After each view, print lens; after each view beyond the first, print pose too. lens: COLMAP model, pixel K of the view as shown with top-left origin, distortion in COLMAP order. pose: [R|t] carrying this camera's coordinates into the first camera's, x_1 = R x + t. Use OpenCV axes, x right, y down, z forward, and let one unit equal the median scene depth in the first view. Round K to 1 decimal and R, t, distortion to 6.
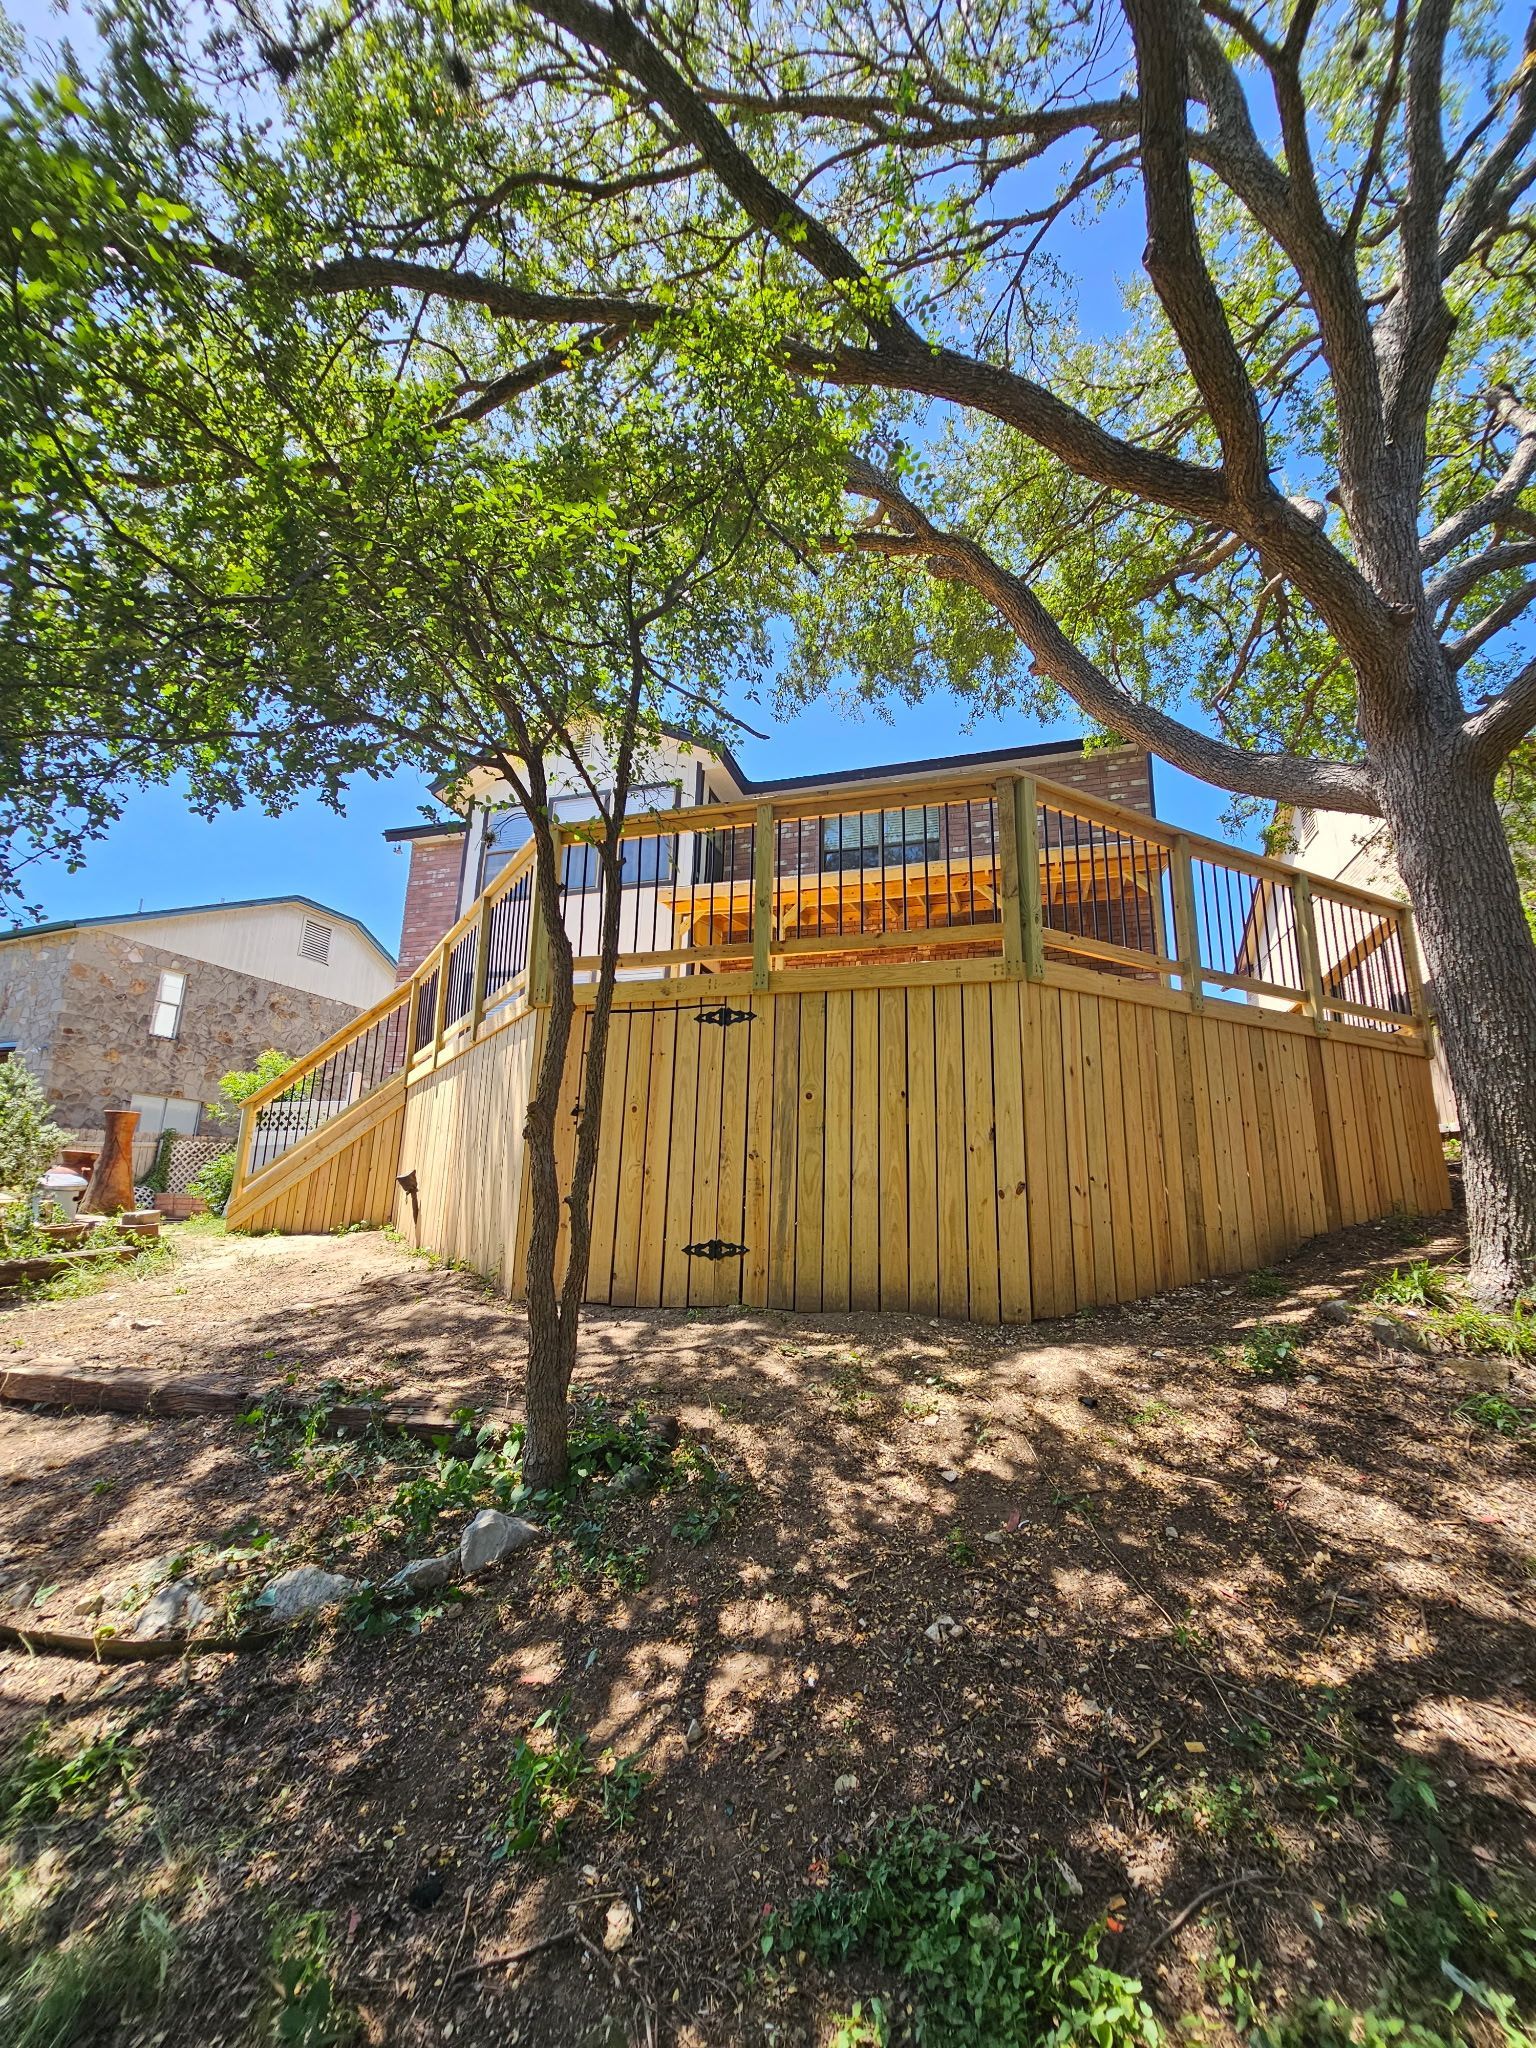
lens RADIAL K [[836.6, 0, 768.0], [0, 836.6, 1024.0], [0, 0, 1]] dist [-0.002712, 0.000418]
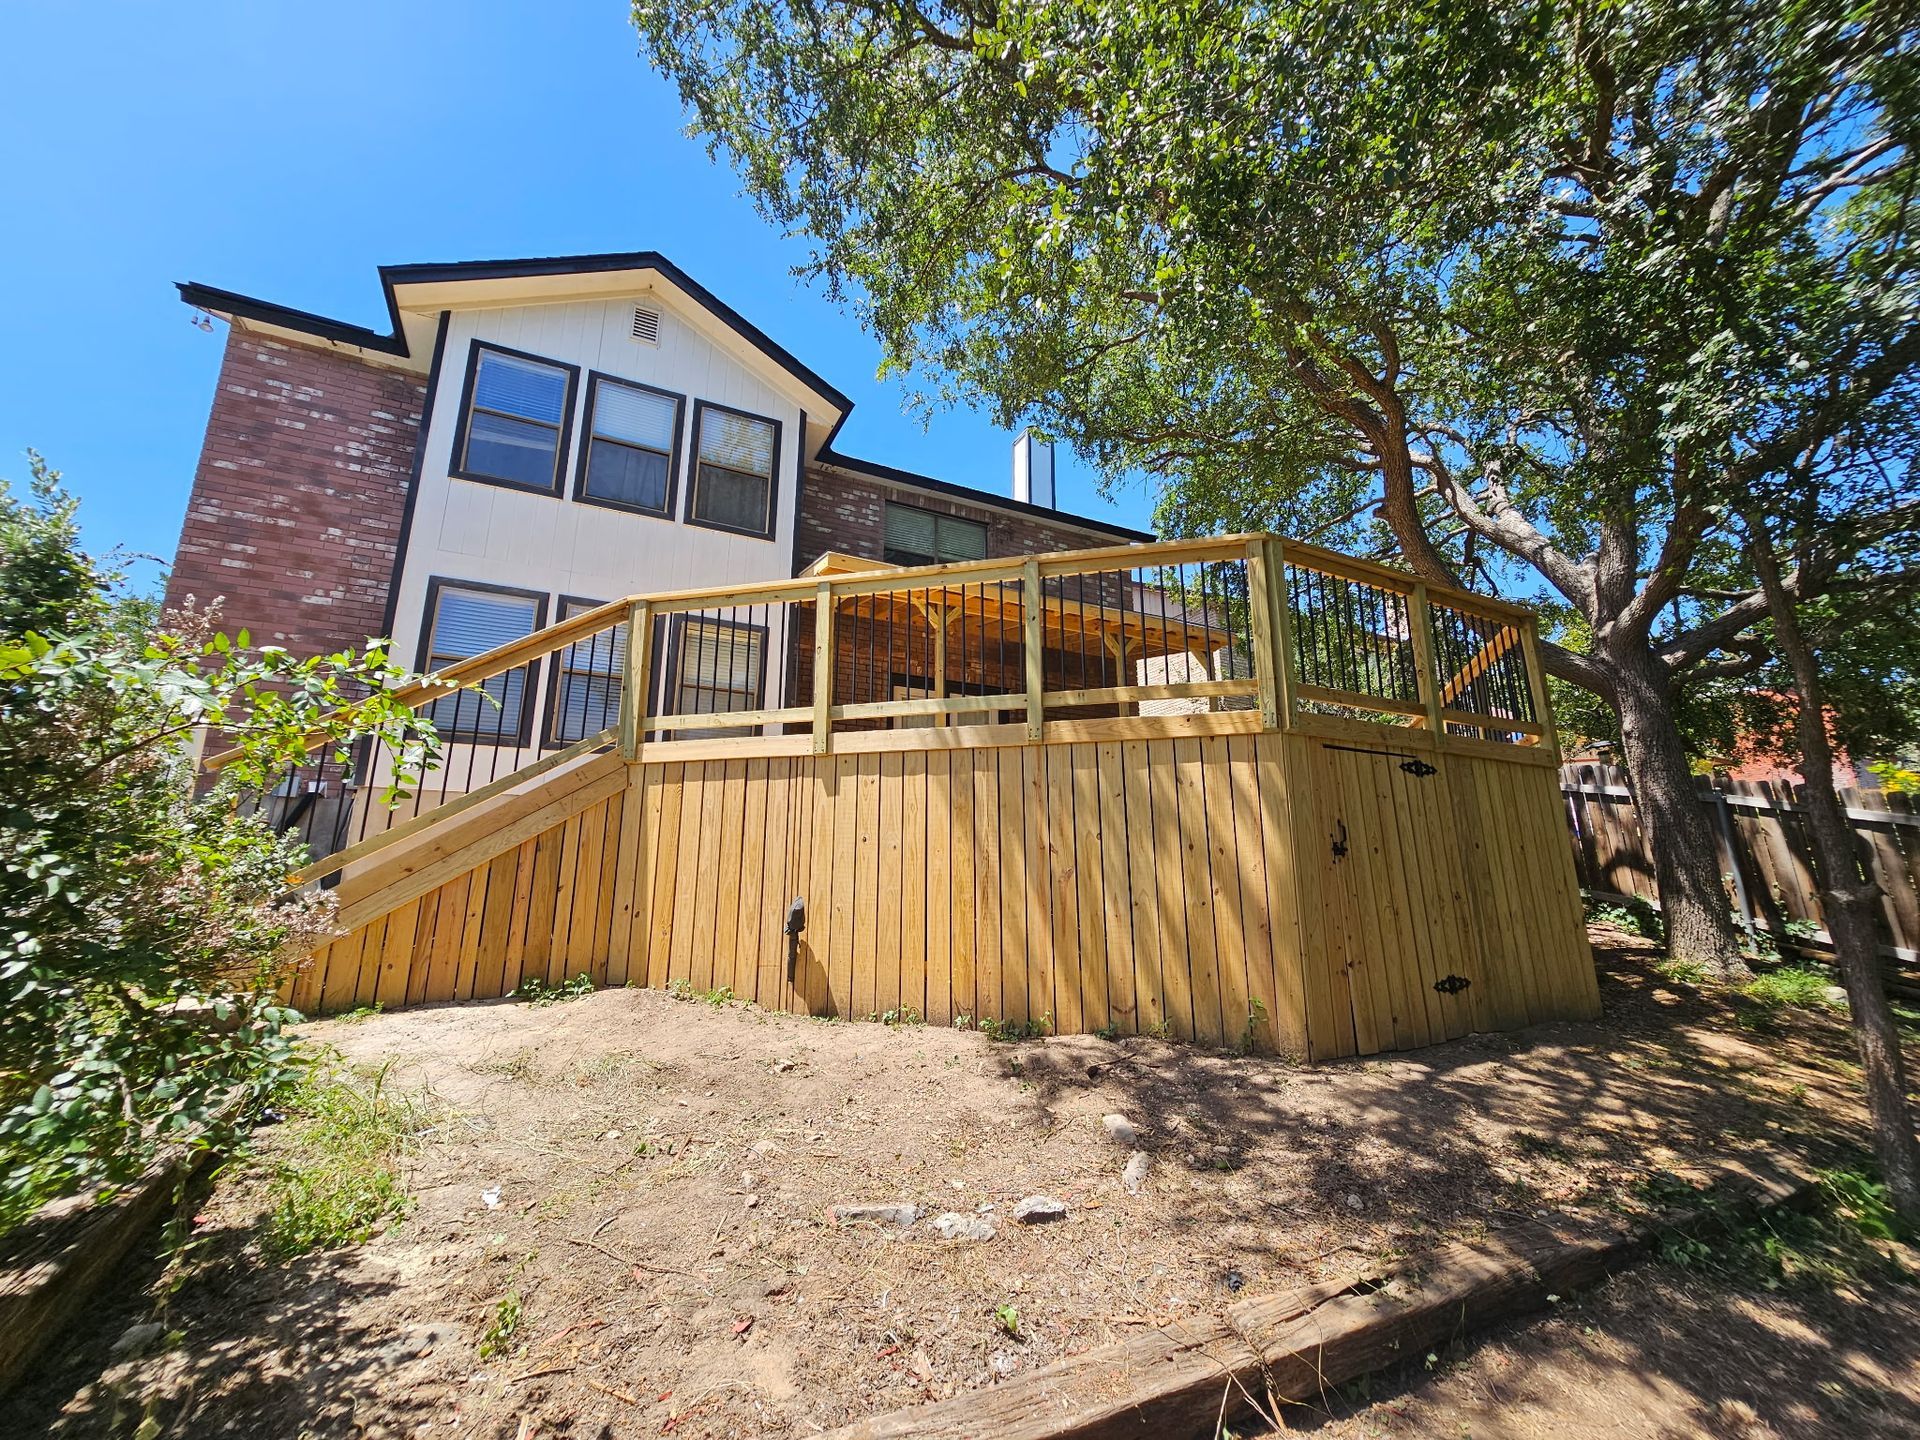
lens RADIAL K [[812.1, 0, 960.1], [0, 812.1, 689.3], [0, 0, 1]] dist [0.002018, 0.000282]
pose [[0.717275, 0.161791, 0.677746, -1.374361], [-0.139260, 0.986331, -0.088074, 0.075144], [-0.682732, -0.031210, 0.730002, 0.715033]]
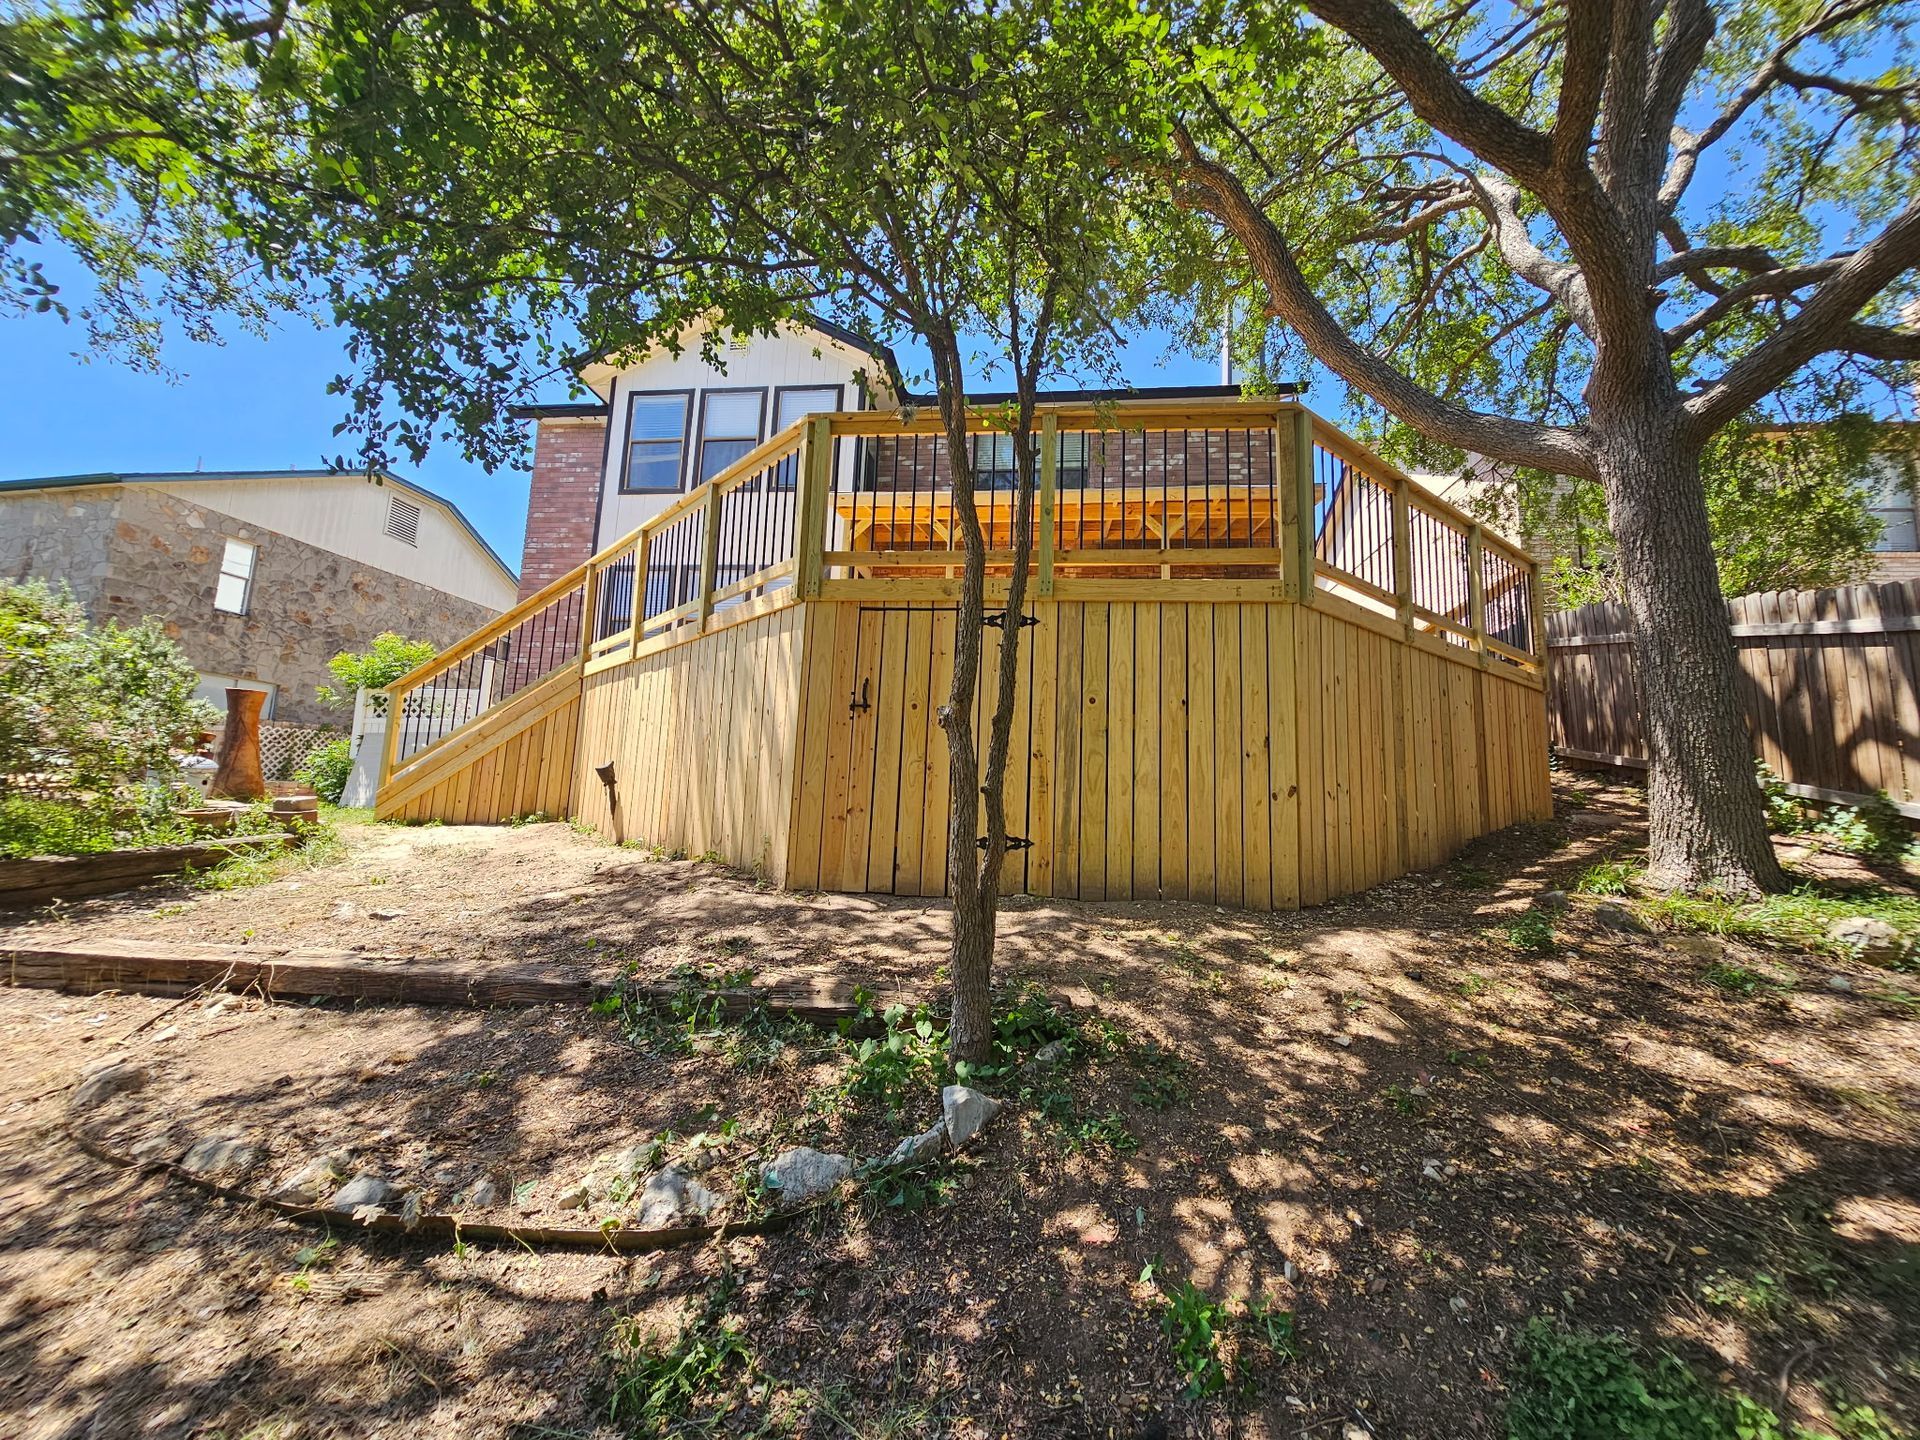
lens RADIAL K [[786.8, 0, 952.0], [0, 786.8, 707.6], [0, 0, 1]] dist [0.000105, -0.002064]
pose [[0.985452, 0.041208, 0.164883, -0.307921], [-0.054969, 0.995295, 0.079787, 0.027066], [-0.160820, -0.087690, 0.983081, 0.058152]]
